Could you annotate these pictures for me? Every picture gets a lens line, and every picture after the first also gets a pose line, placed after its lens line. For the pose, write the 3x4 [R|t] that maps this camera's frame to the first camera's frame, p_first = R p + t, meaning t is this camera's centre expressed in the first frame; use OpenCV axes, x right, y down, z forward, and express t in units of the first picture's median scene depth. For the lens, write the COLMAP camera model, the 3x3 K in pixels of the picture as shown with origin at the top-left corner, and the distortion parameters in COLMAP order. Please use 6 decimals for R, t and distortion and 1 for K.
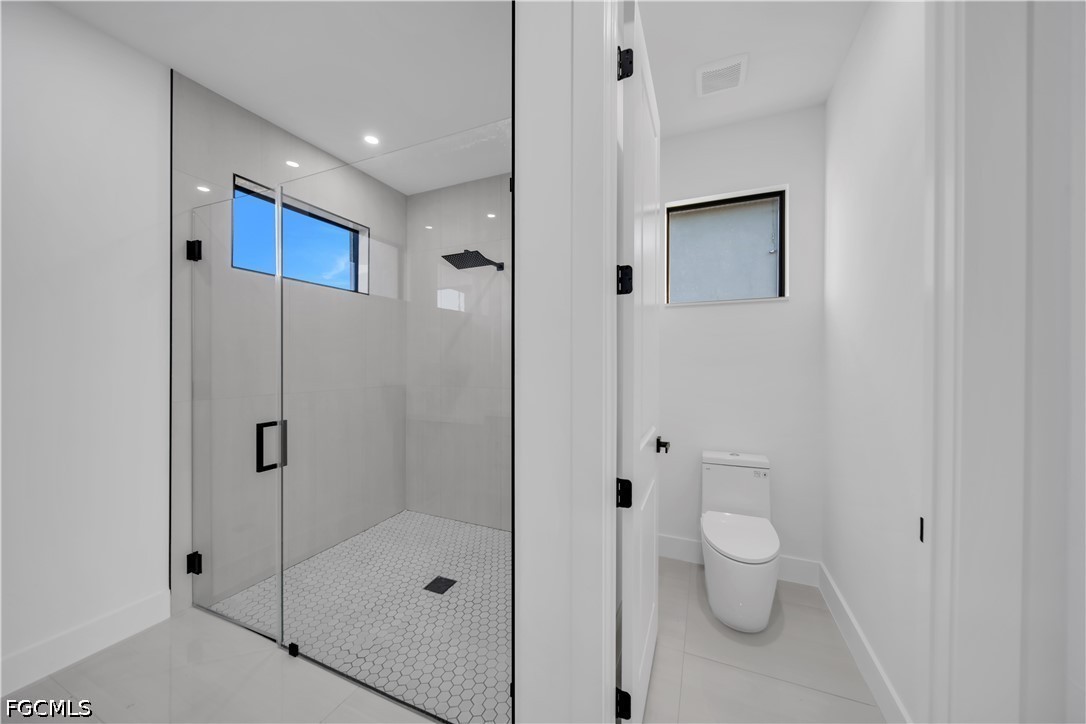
lens RADIAL K [[377.3, 0, 545.5], [0, 377.3, 358.7], [0, 0, 1]] dist [0.001243, -0.000714]
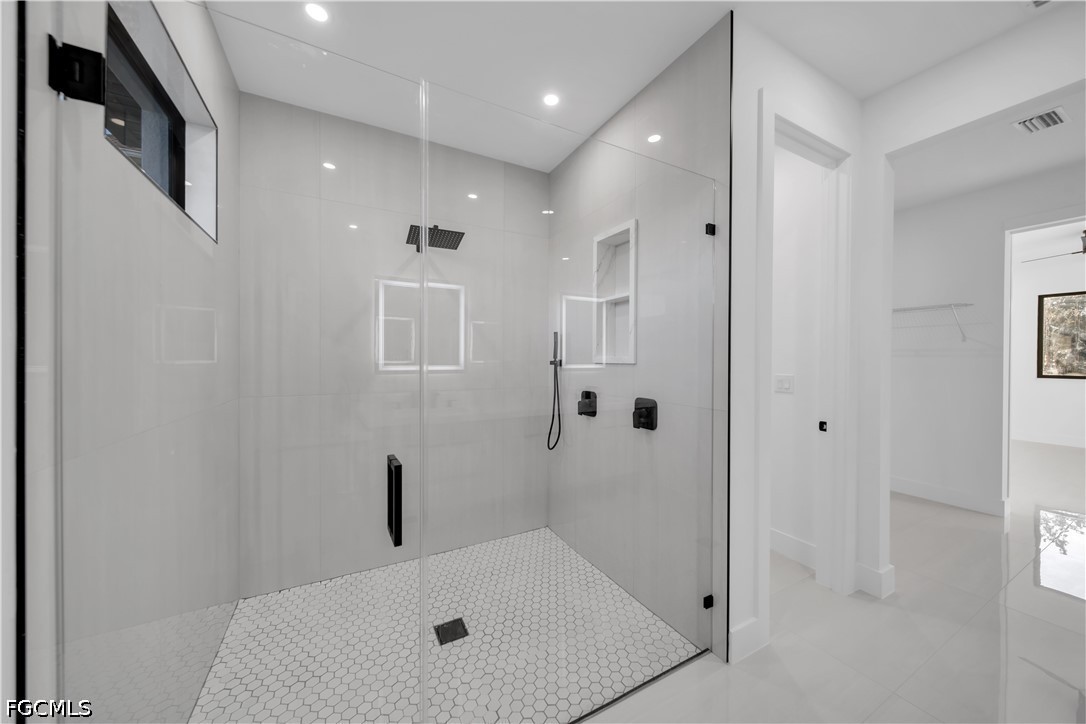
lens RADIAL K [[377.3, 0, 545.4], [0, 377.3, 361.2], [0, 0, 1]] dist [0.001243, -0.000714]
pose [[0.619633, -0.002380, 0.784888, -0.740133], [-0.003772, 0.999975, 0.006010, 0.005950], [-0.784883, -0.006685, 0.619608, 0.310294]]
